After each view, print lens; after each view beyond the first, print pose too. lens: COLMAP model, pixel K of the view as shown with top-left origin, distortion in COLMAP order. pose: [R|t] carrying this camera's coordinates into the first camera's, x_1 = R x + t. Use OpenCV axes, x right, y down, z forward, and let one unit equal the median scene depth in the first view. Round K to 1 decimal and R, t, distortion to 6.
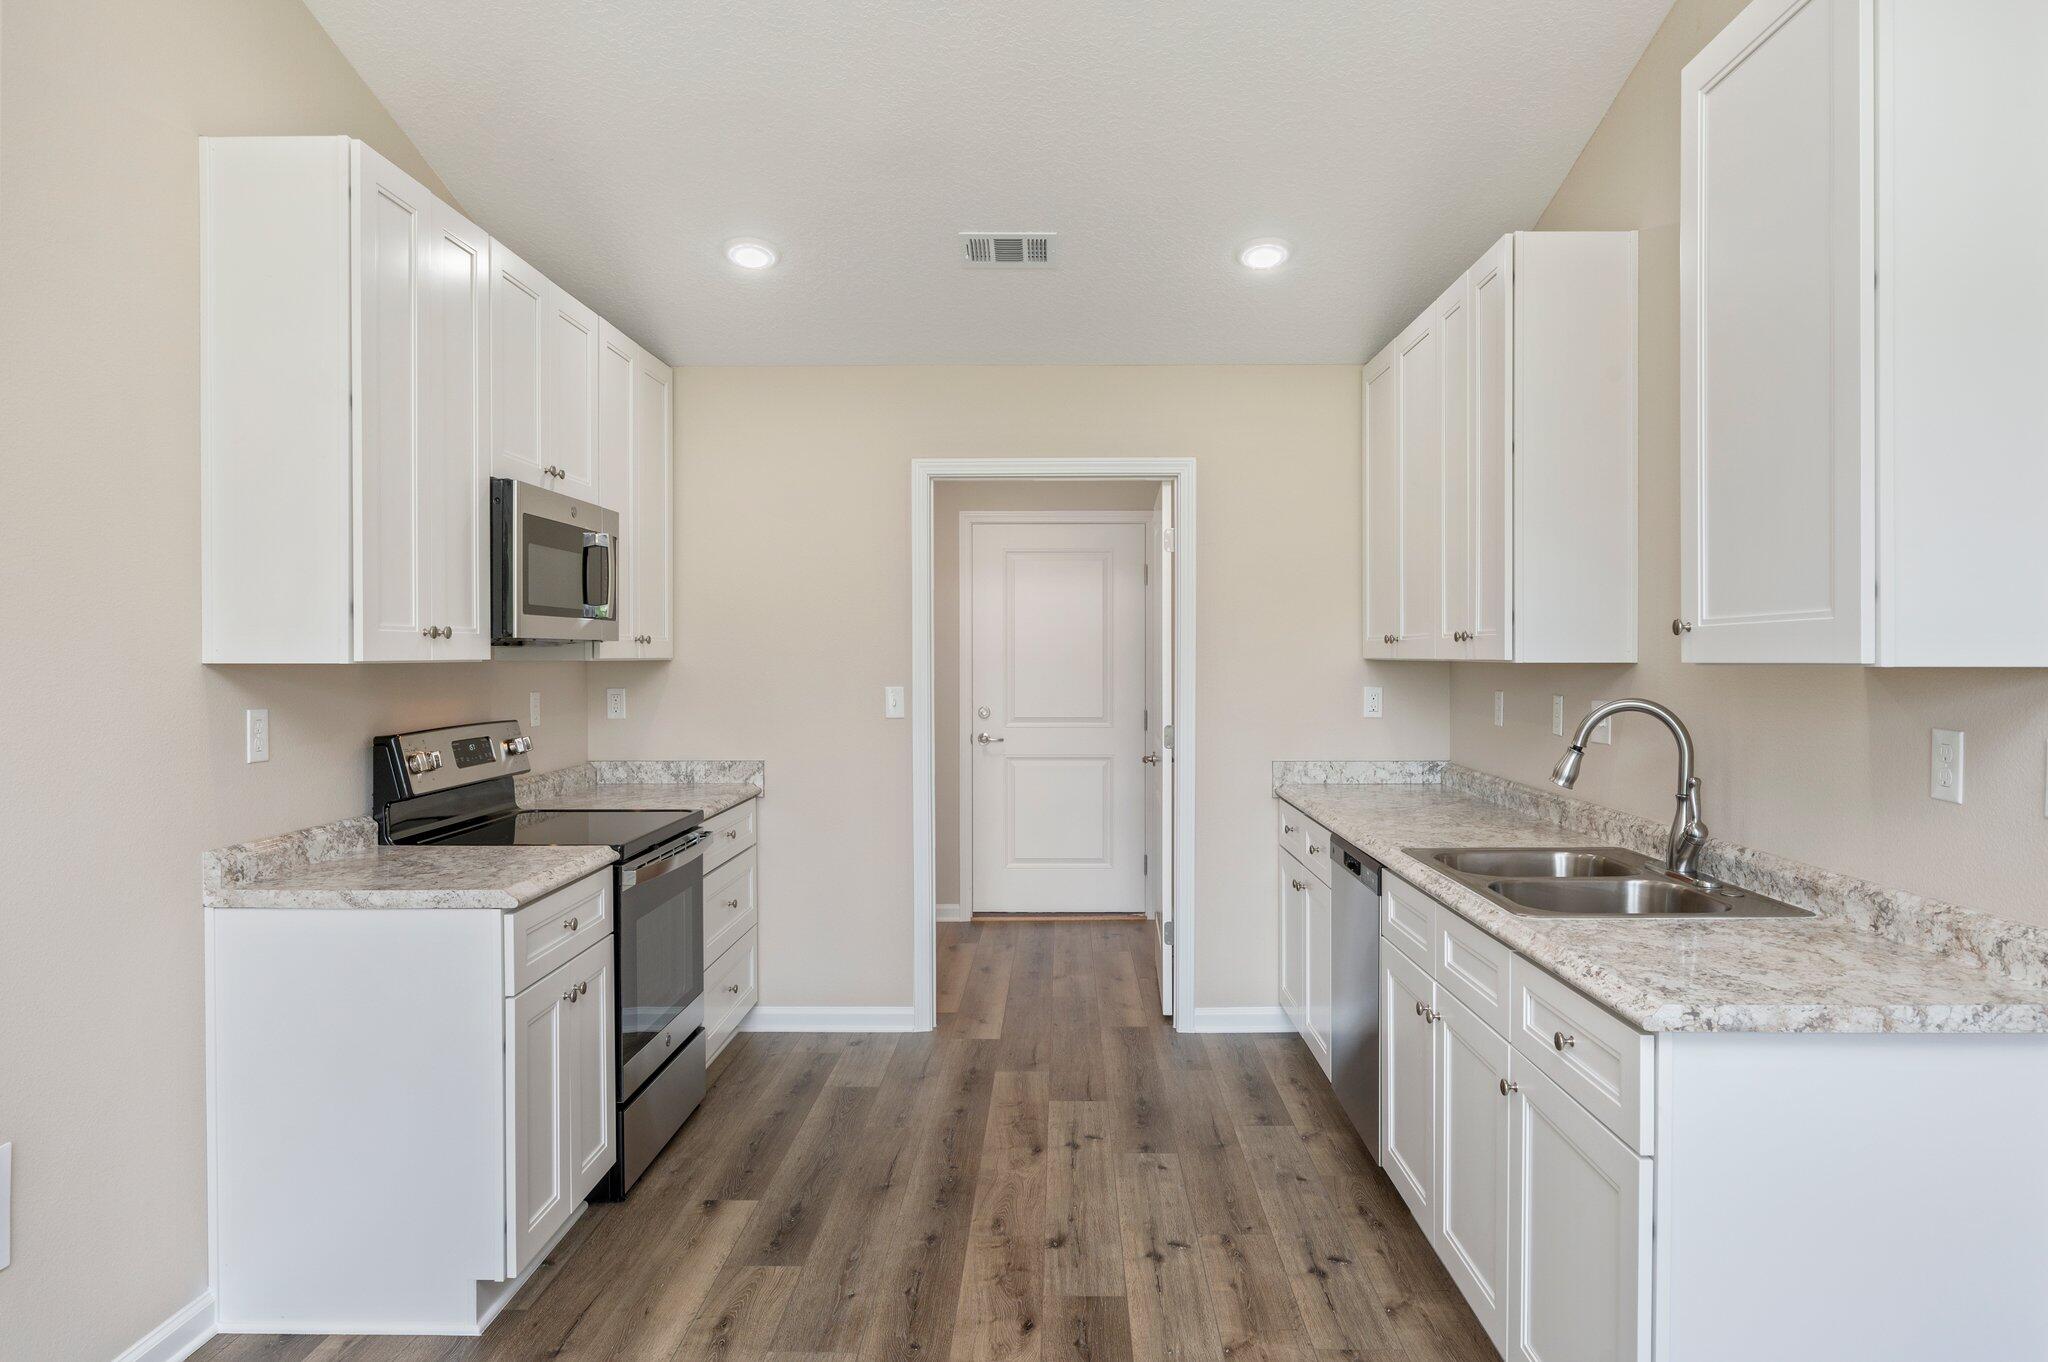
lens RADIAL K [[1259.7, 0, 1024.0], [0, 1259.7, 681.0], [0, 0, 1]] dist [0.003258, 0.000456]
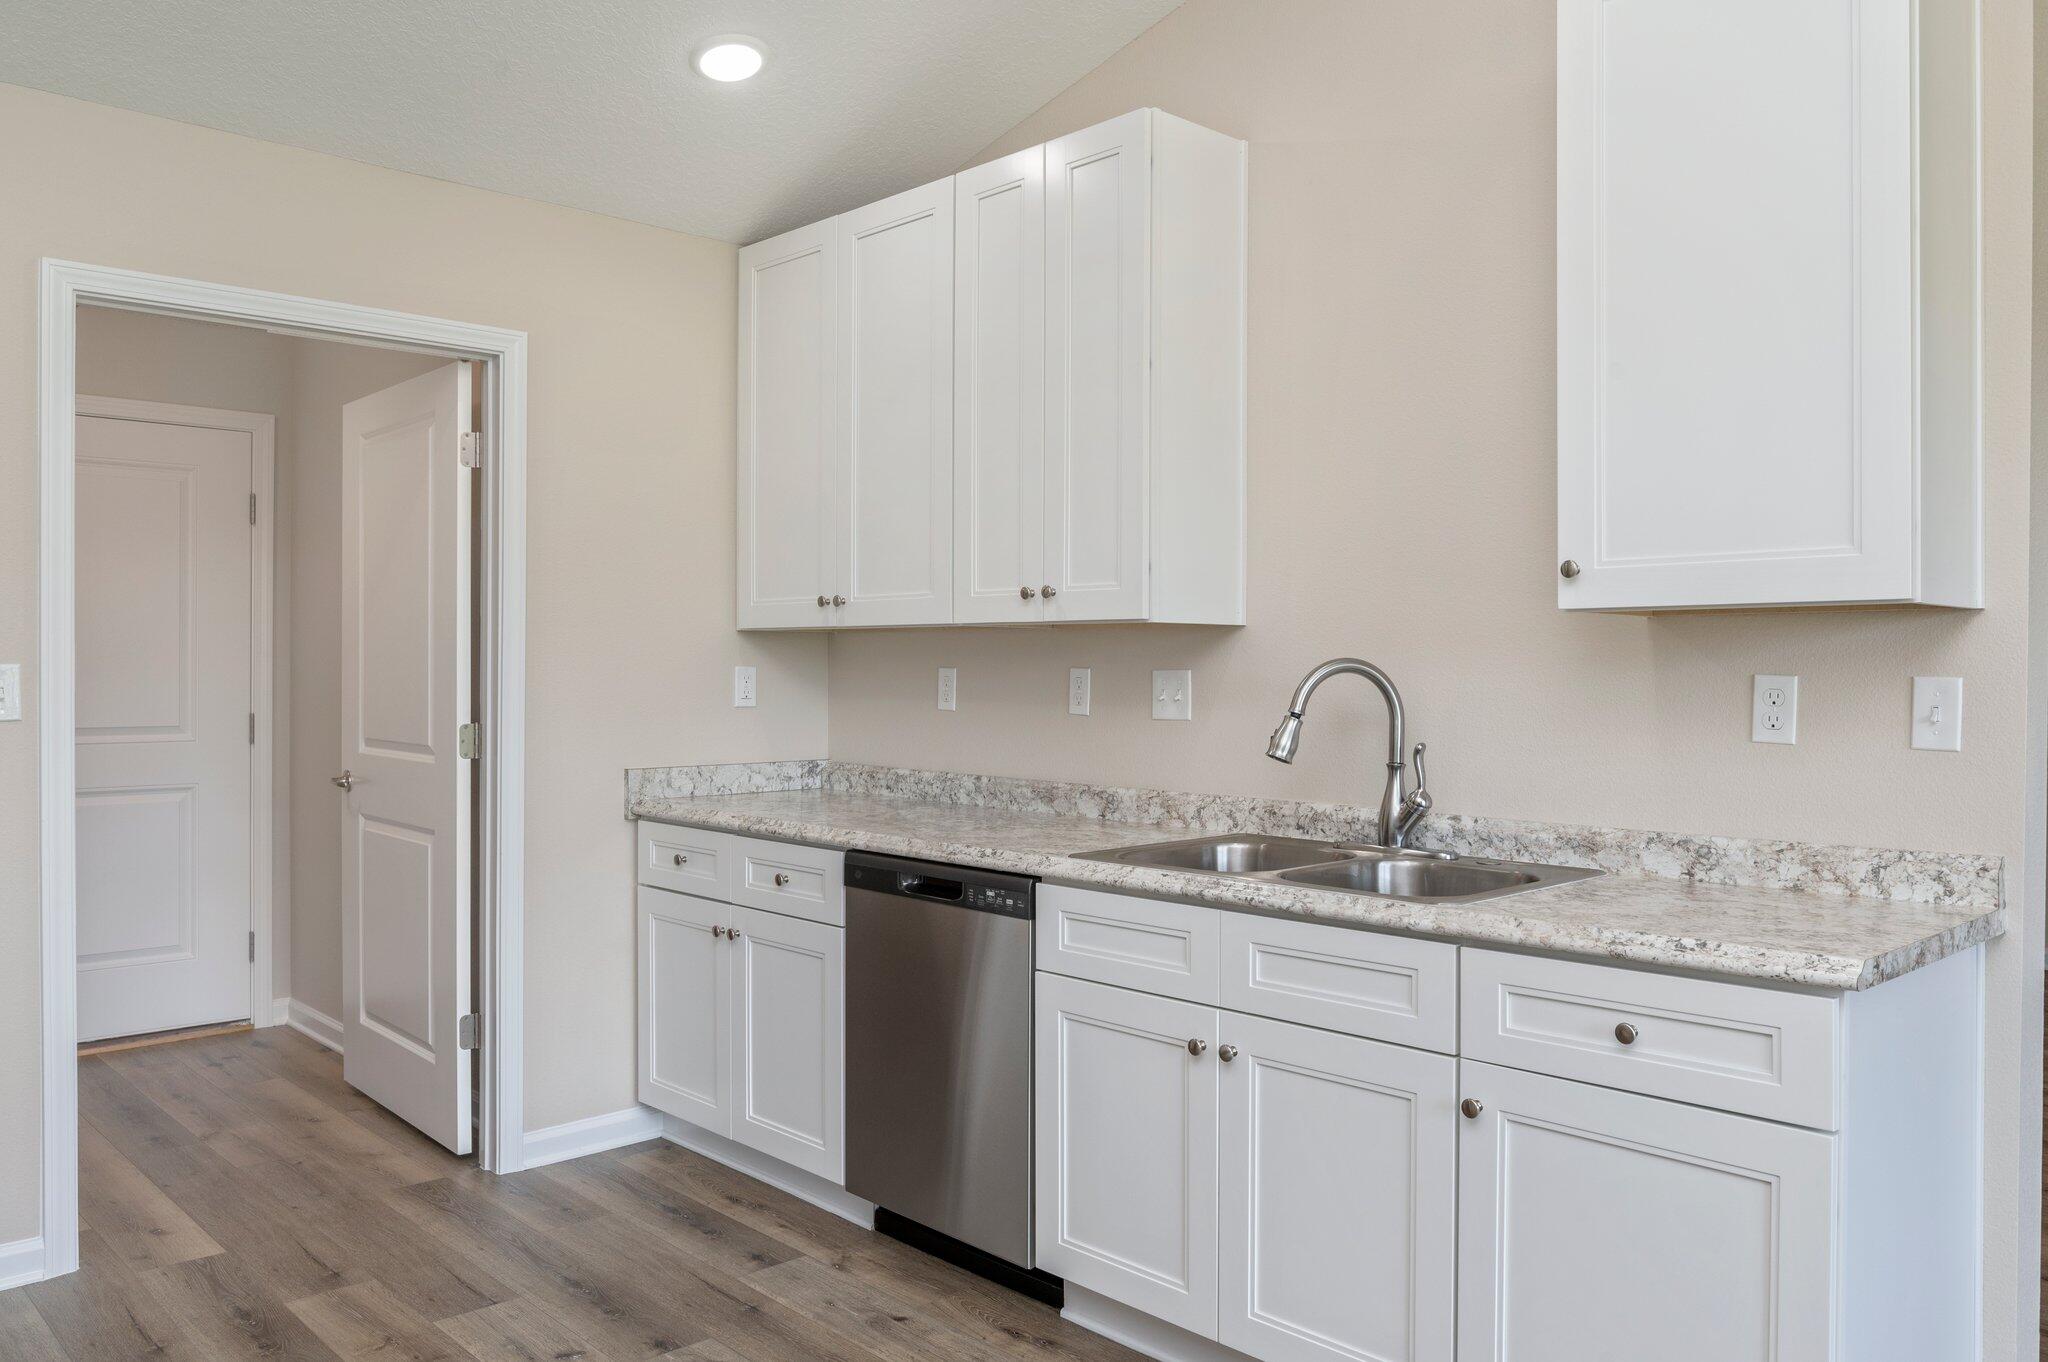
lens RADIAL K [[1511.9, 0, 1024.0], [0, 1511.9, 681.0], [0, 0, 1]] dist [-0.011828, -0.001796]
pose [[0.722210, -0.002117, 0.691671, -0.286414], [0.006997, 0.999967, -0.004244, 0.022261], [-0.691639, 0.007905, 0.722200, 0.262991]]
